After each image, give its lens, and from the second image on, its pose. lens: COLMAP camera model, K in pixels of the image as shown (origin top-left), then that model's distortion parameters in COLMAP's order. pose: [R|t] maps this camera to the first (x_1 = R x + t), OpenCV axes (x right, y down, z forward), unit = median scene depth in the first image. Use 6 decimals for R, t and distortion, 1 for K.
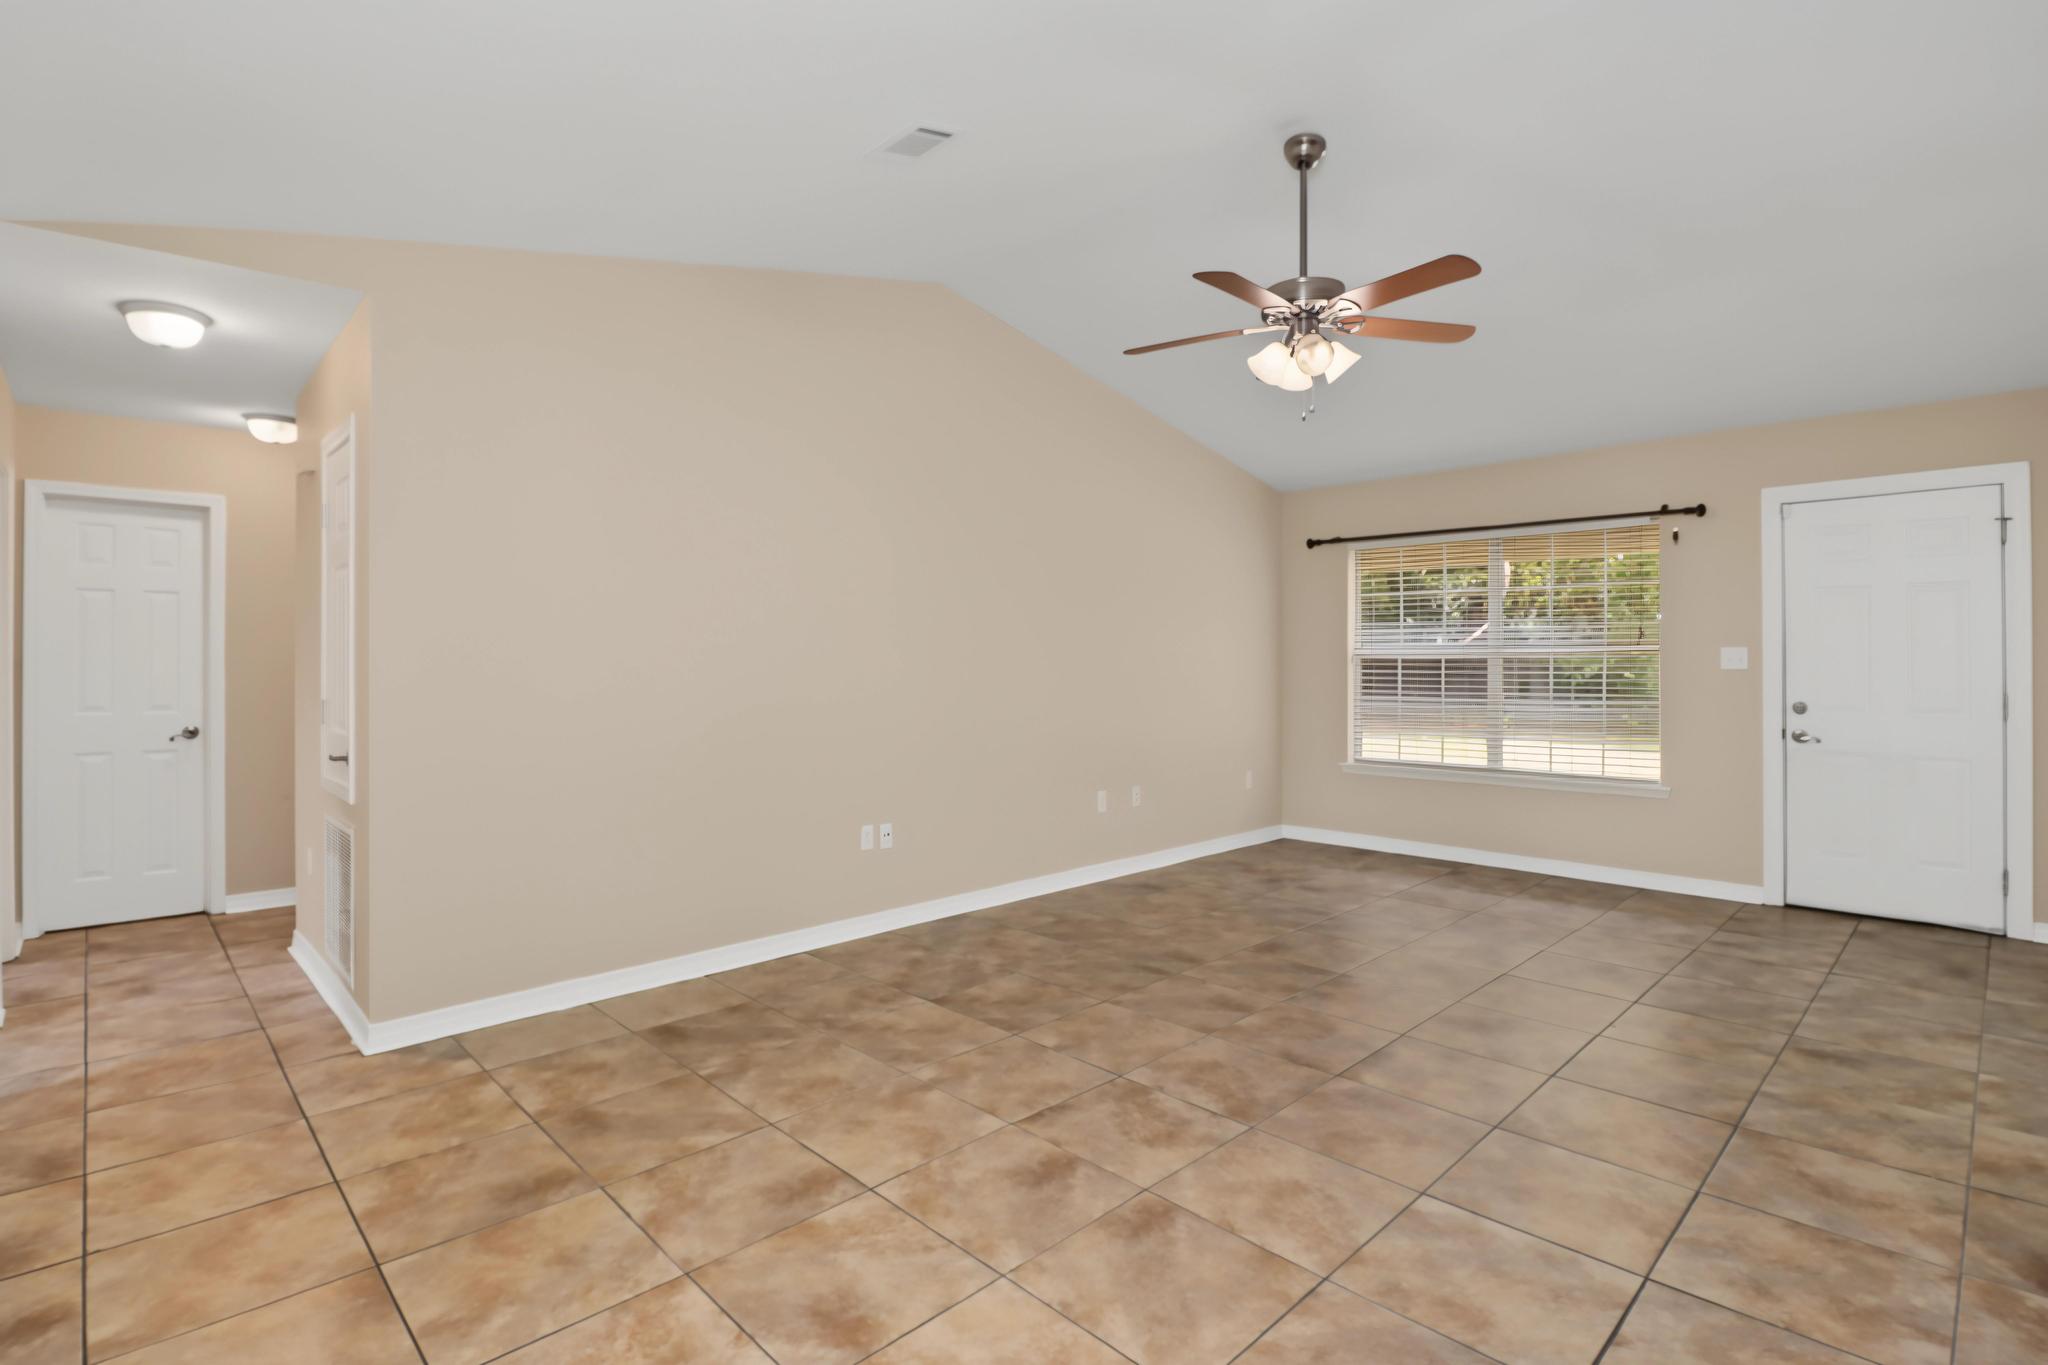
lens RADIAL K [[976.1, 0, 1020.4], [0, 976.1, 650.8], [0, 0, 1]] dist [-0.011059, -0.006256]
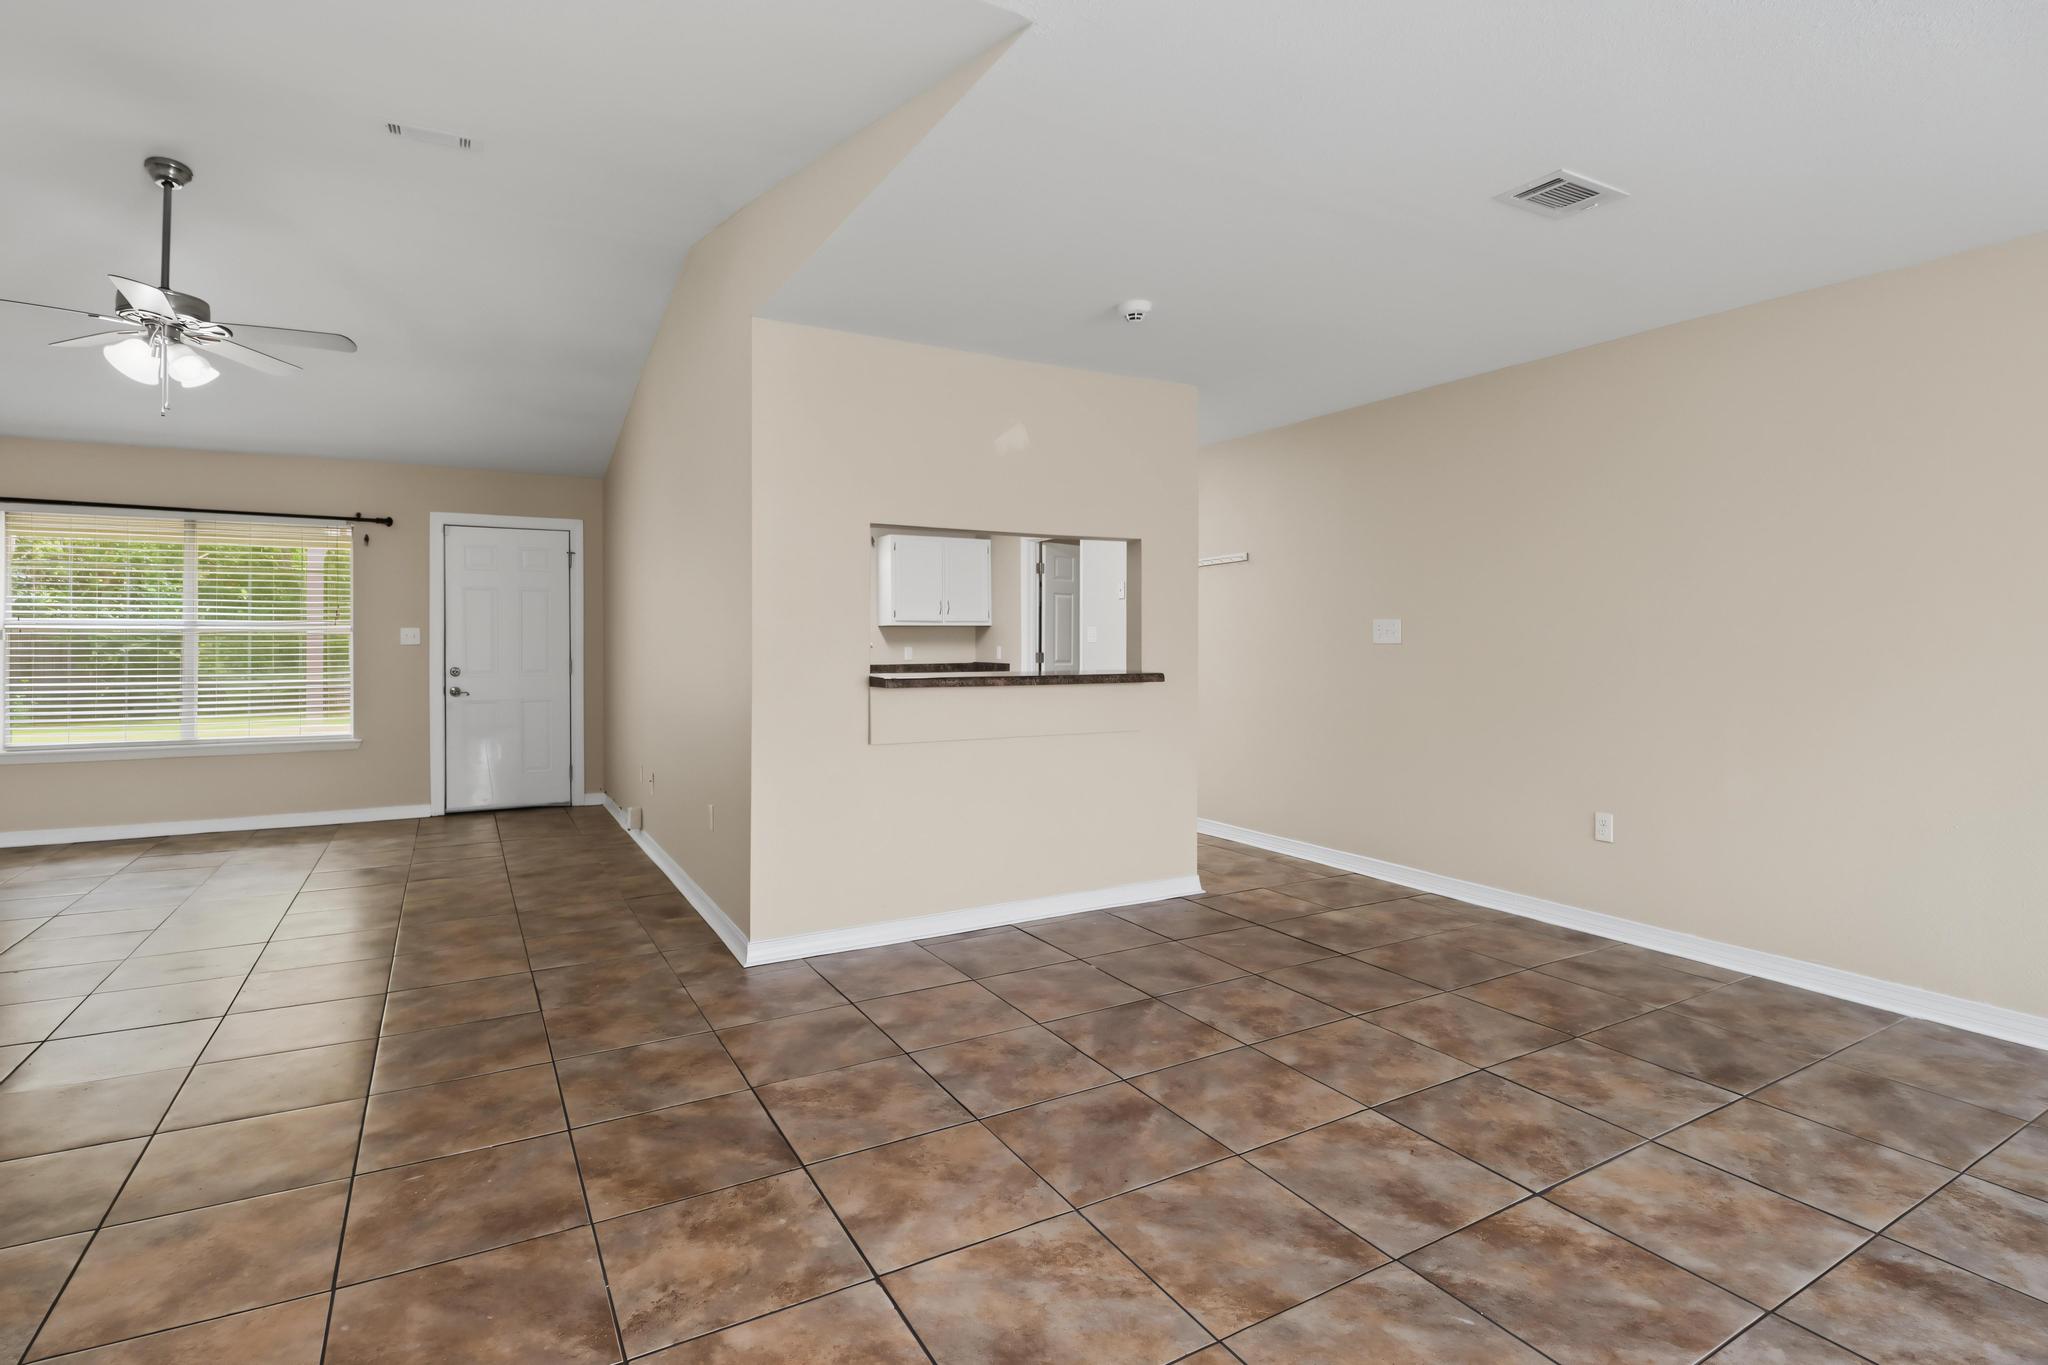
lens RADIAL K [[976.1, 0, 1005.9], [0, 976.1, 681.5], [0, 0, 1]] dist [-0.011059, -0.006256]
pose [[0.255558, -0.039657, 0.965980, -0.474155], [-0.014683, 0.998884, 0.044892, -0.002827], [-0.966682, -0.025656, 0.254691, -0.182674]]
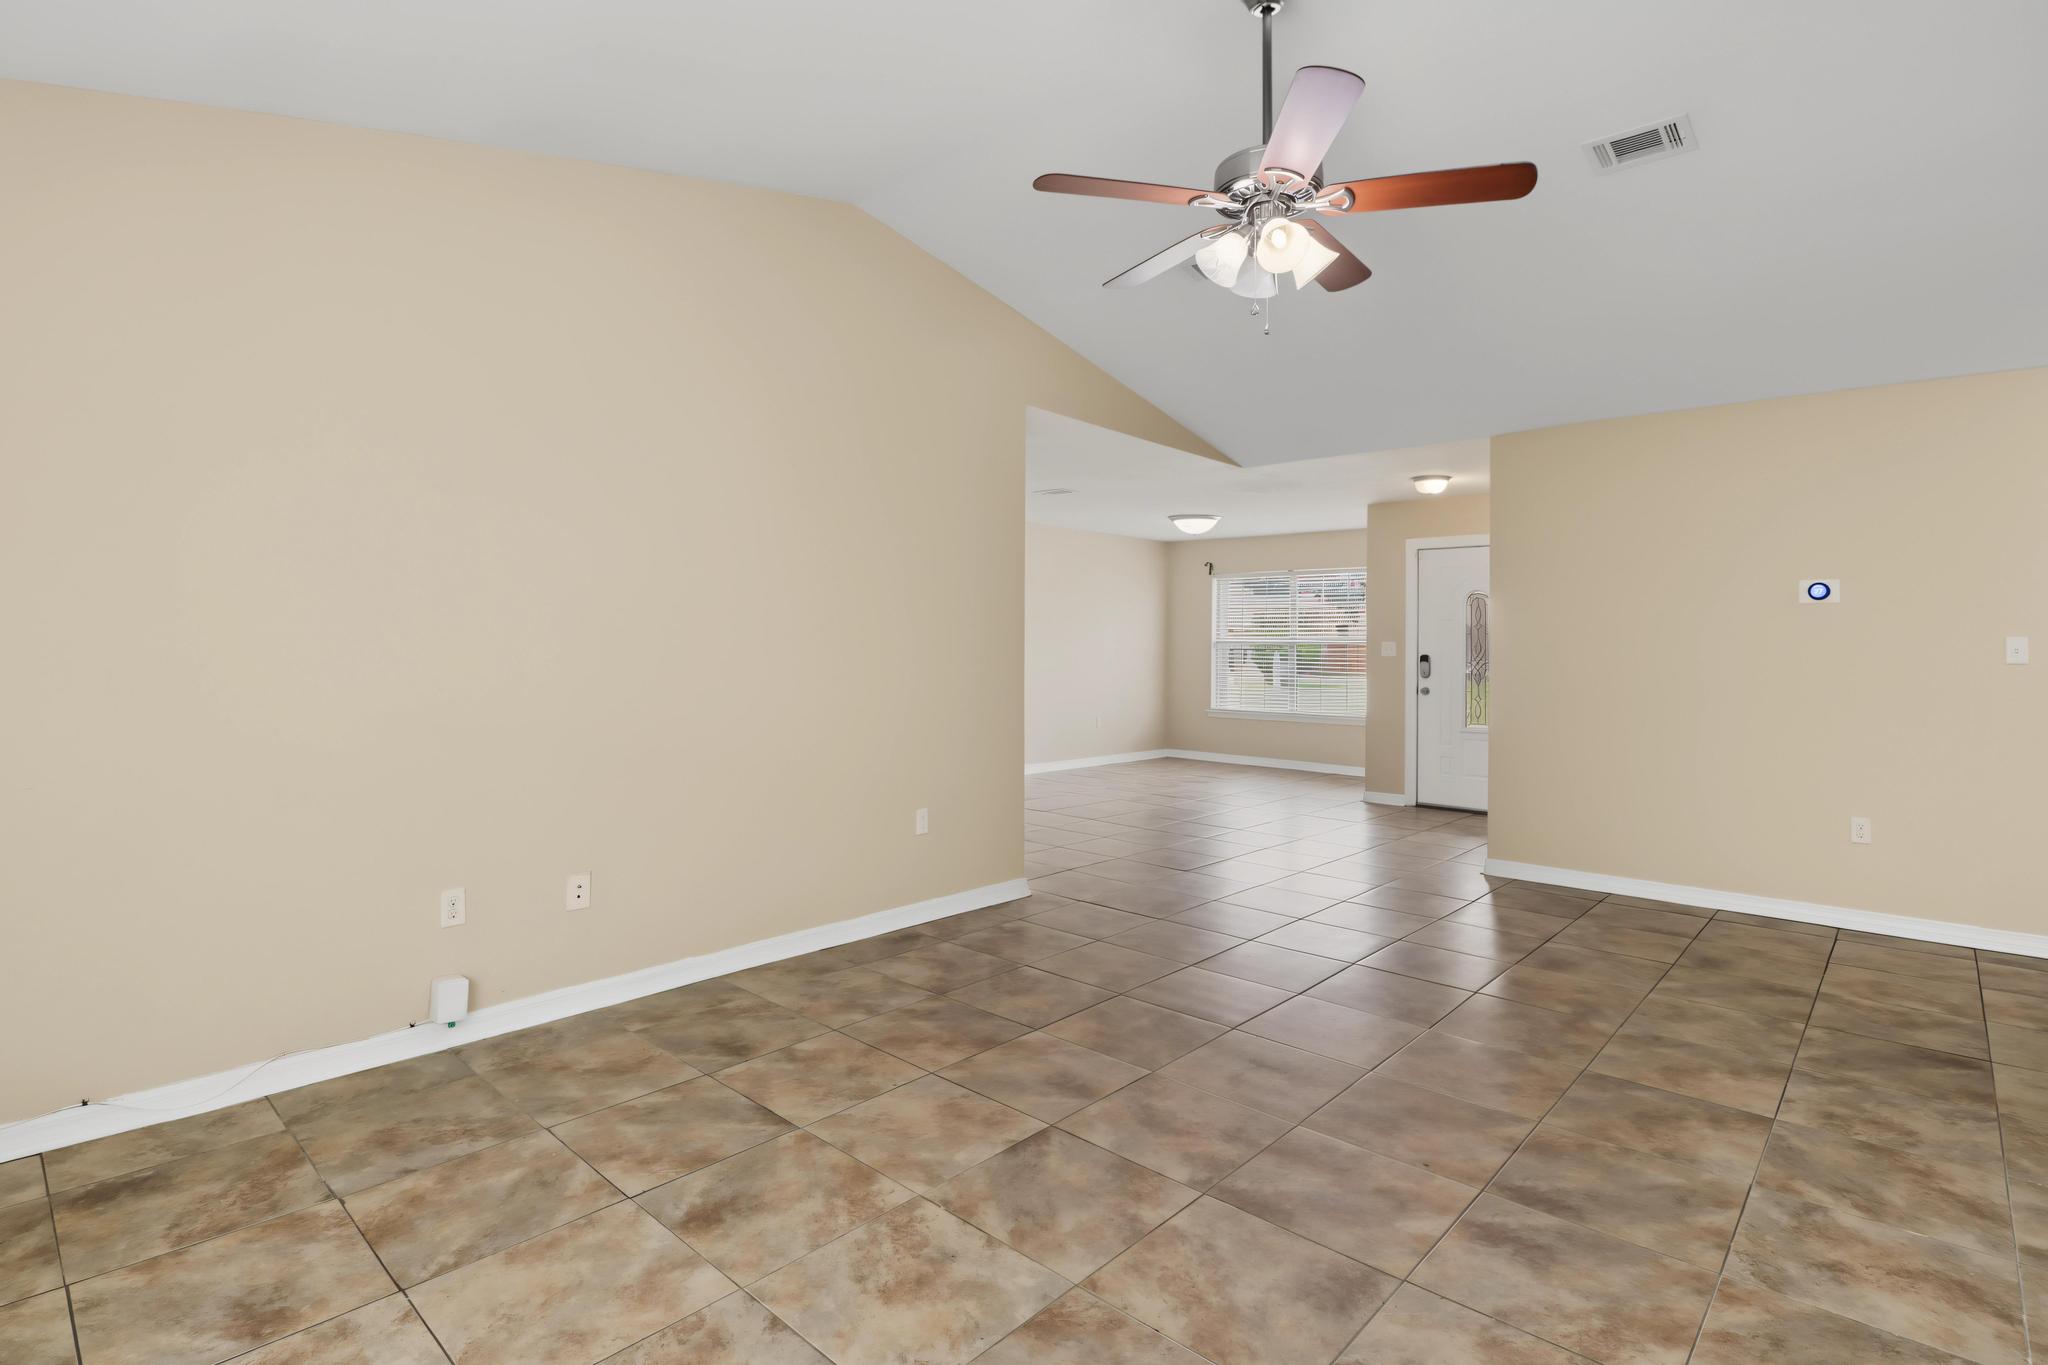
lens RADIAL K [[976.1, 0, 1024.0], [0, 976.1, 672.5], [0, 0, 1]] dist [-0.011059, -0.006256]
pose [[-0.998468, -0.002418, -0.055278, 0.486948], [-0.003125, 0.999914, 0.012706, 0.020849], [0.055242, 0.012859, -0.998390, 1.627122]]
